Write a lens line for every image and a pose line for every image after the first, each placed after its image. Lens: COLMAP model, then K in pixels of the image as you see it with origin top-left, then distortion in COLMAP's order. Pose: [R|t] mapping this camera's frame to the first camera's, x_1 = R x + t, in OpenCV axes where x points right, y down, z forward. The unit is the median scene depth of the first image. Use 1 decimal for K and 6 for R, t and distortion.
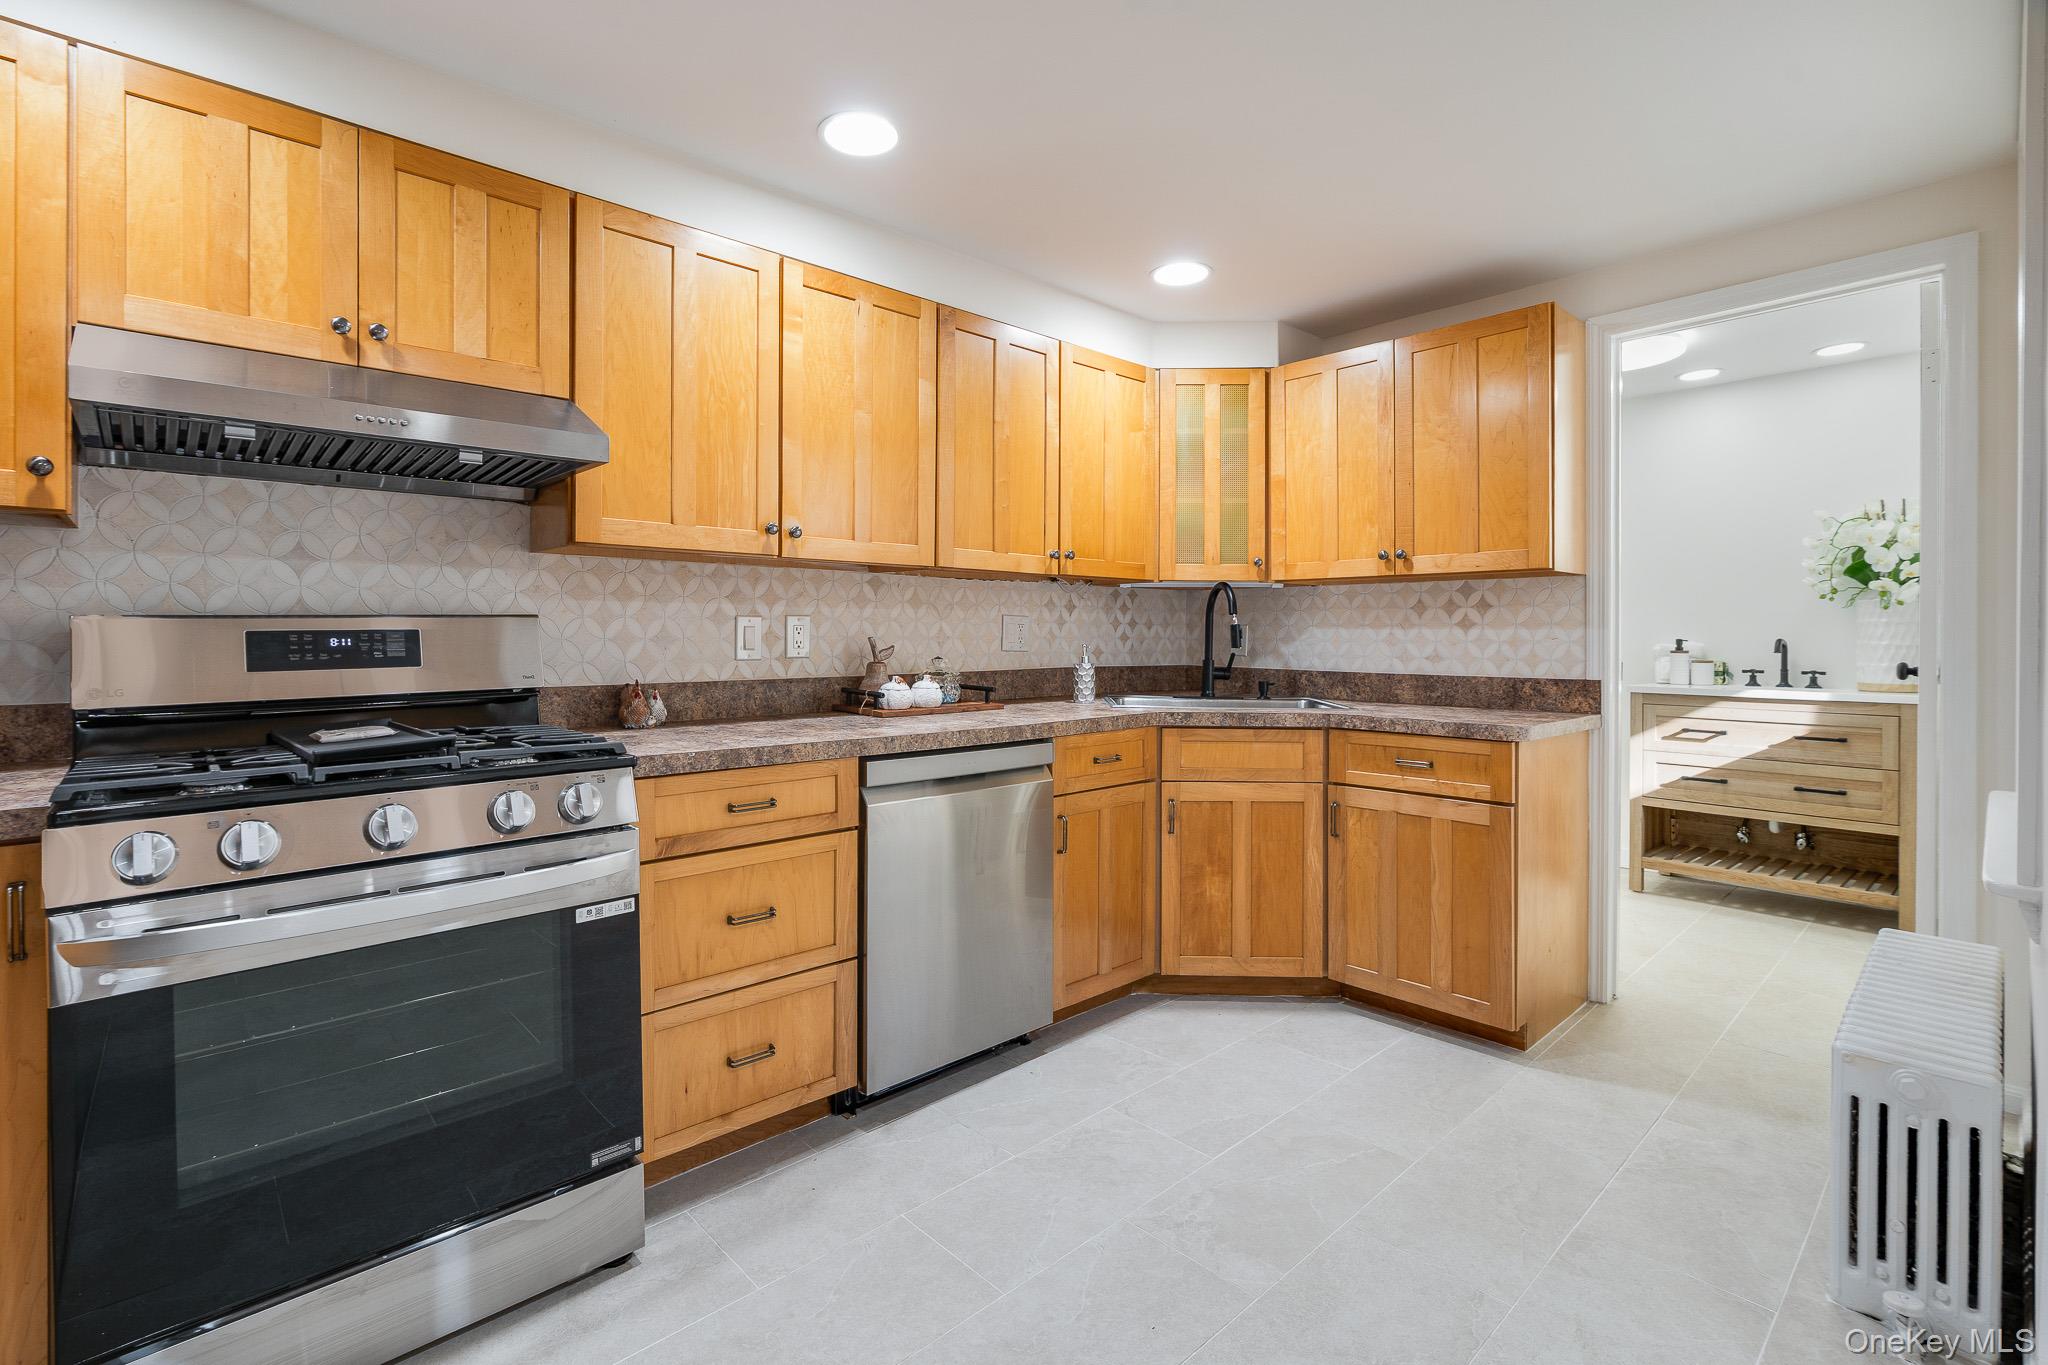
lens RADIAL K [[938.8, 0, 1011.8], [0, 938.8, 638.0], [0, 0, 1]] dist [-0.000983, 0.000668]
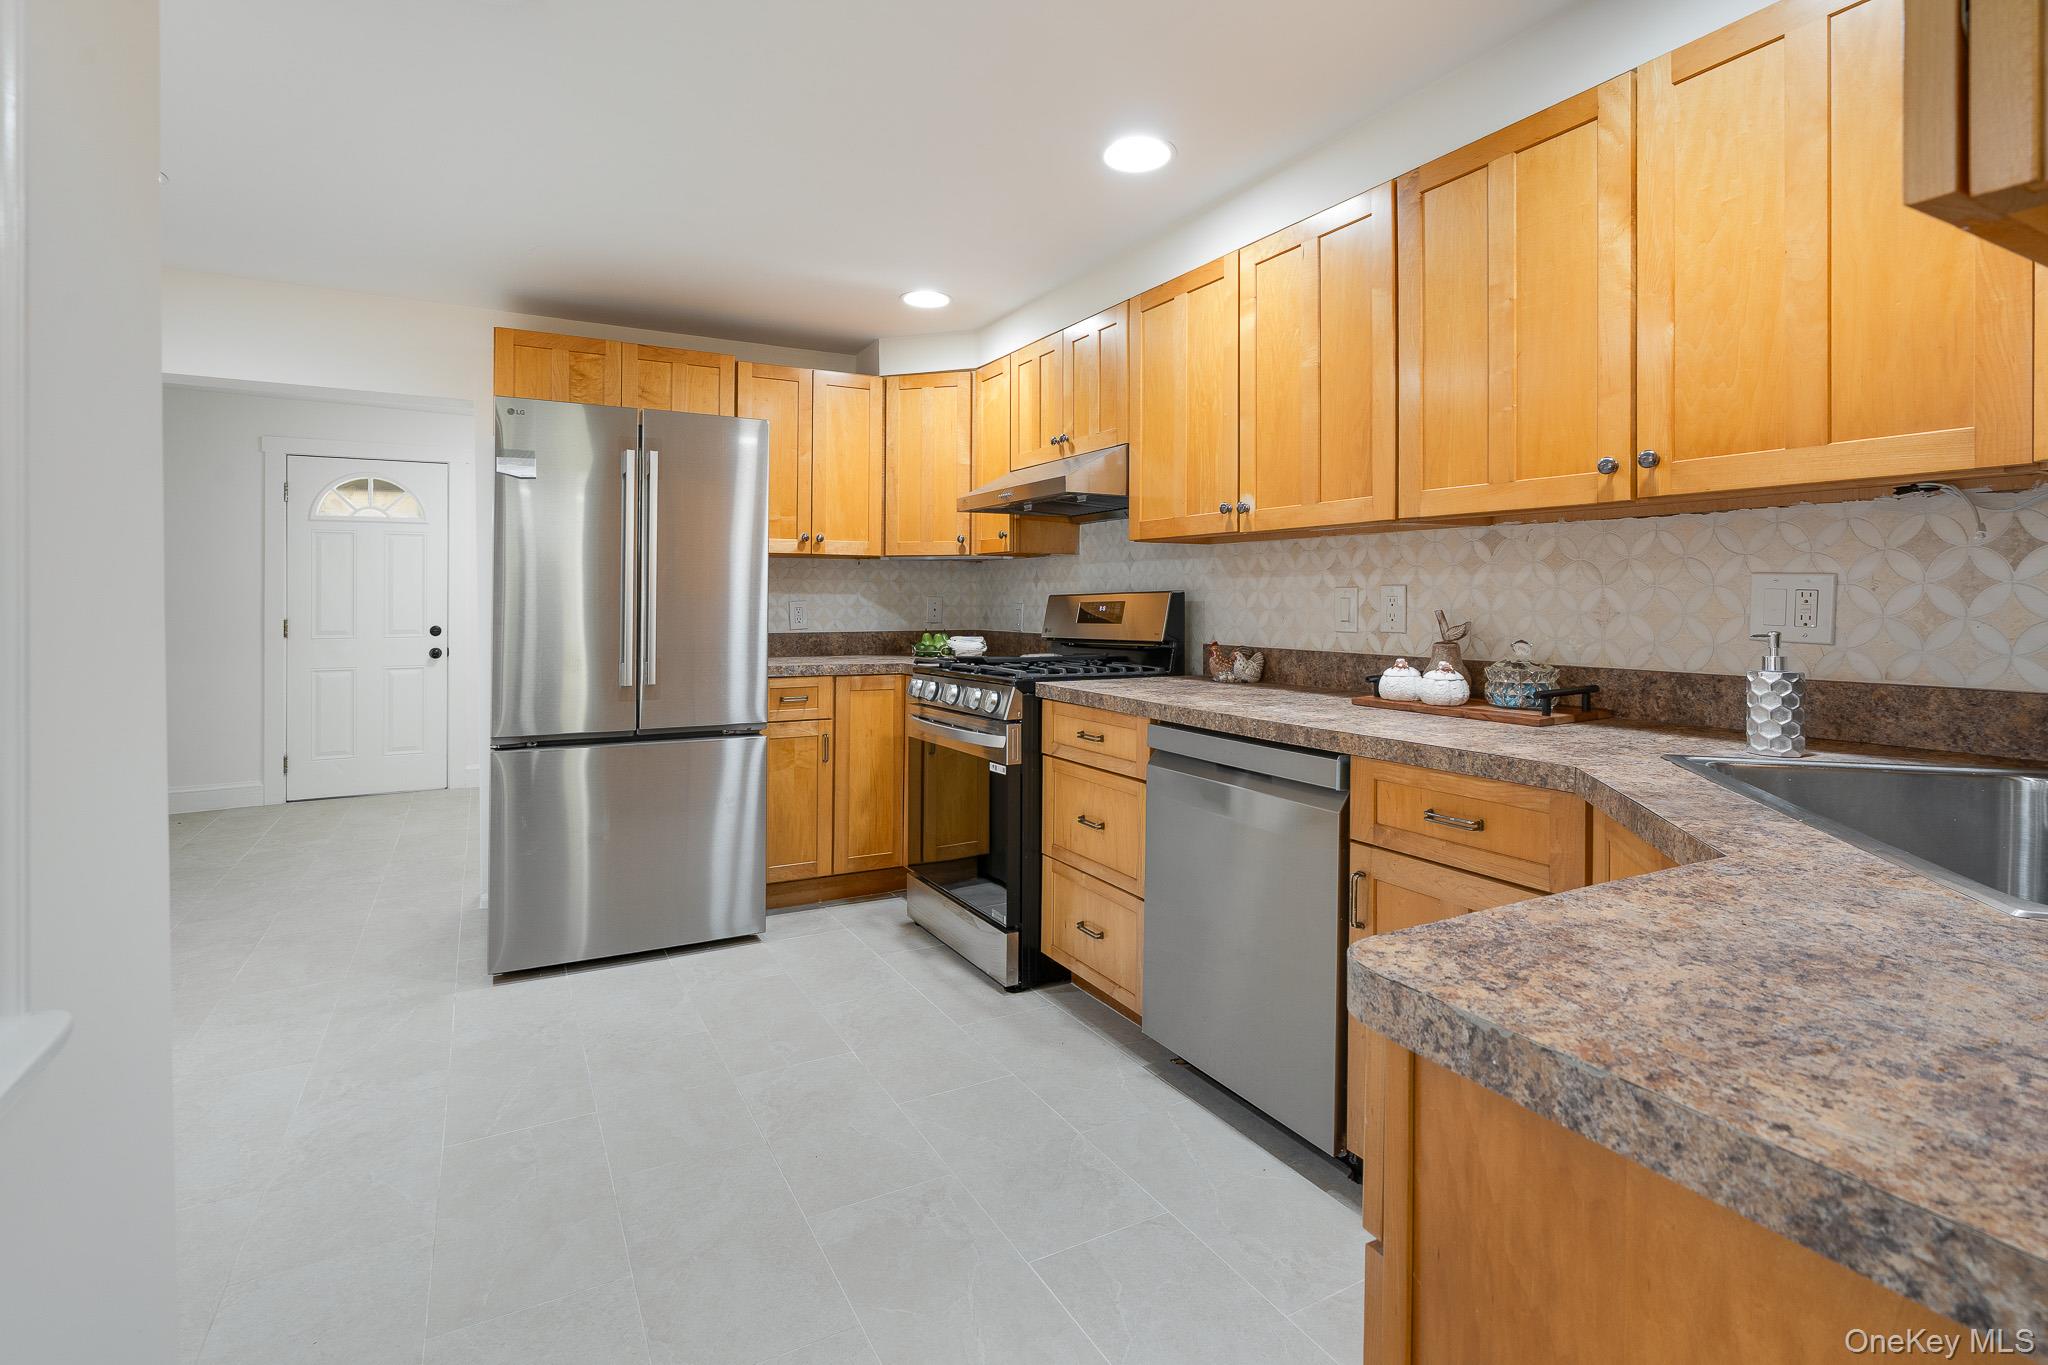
lens RADIAL K [[972.1, 0, 1019.7], [0, 972.1, 599.9], [0, 0, 1]] dist [0.001104, 0.000324]
pose [[-0.233298, -0.002479, -0.972402, 0.718349], [-0.008915, 0.999960, -0.000410, -0.006227], [0.972365, 0.008574, -0.233310, 0.829271]]
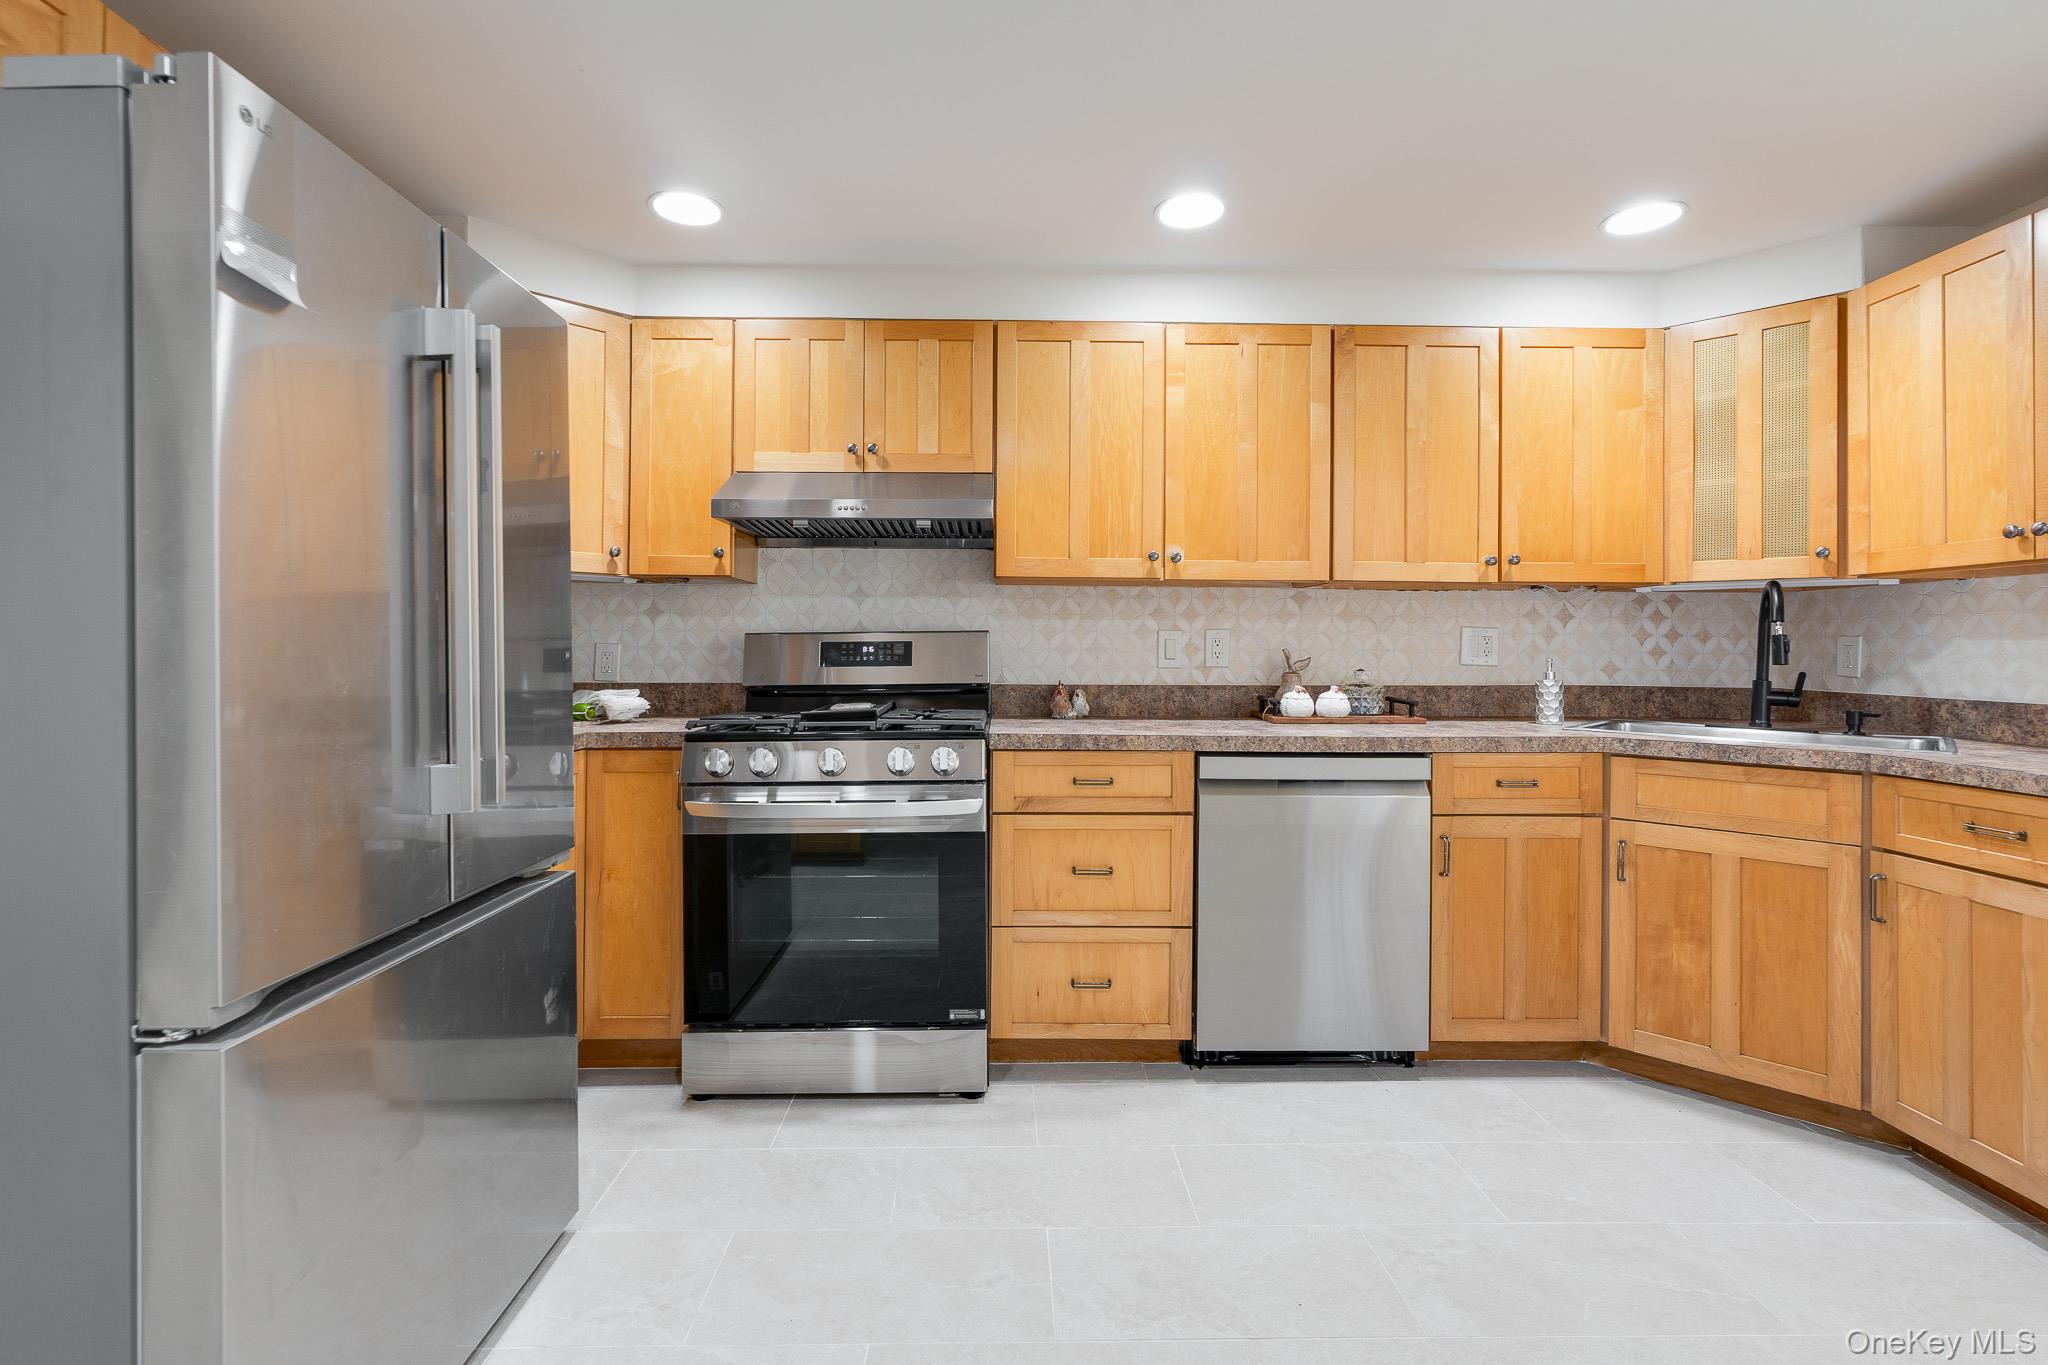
lens RADIAL K [[936.5, 0, 1018.4], [0, 936.5, 647.6], [0, 0, 1]] dist [-0.002028, 0.000774]
pose [[0.748196, 0.000638, -0.663477, 0.322123], [-0.007208, 0.999948, -0.007167, 0.007116], [0.663439, 0.010144, 0.748162, 0.003356]]
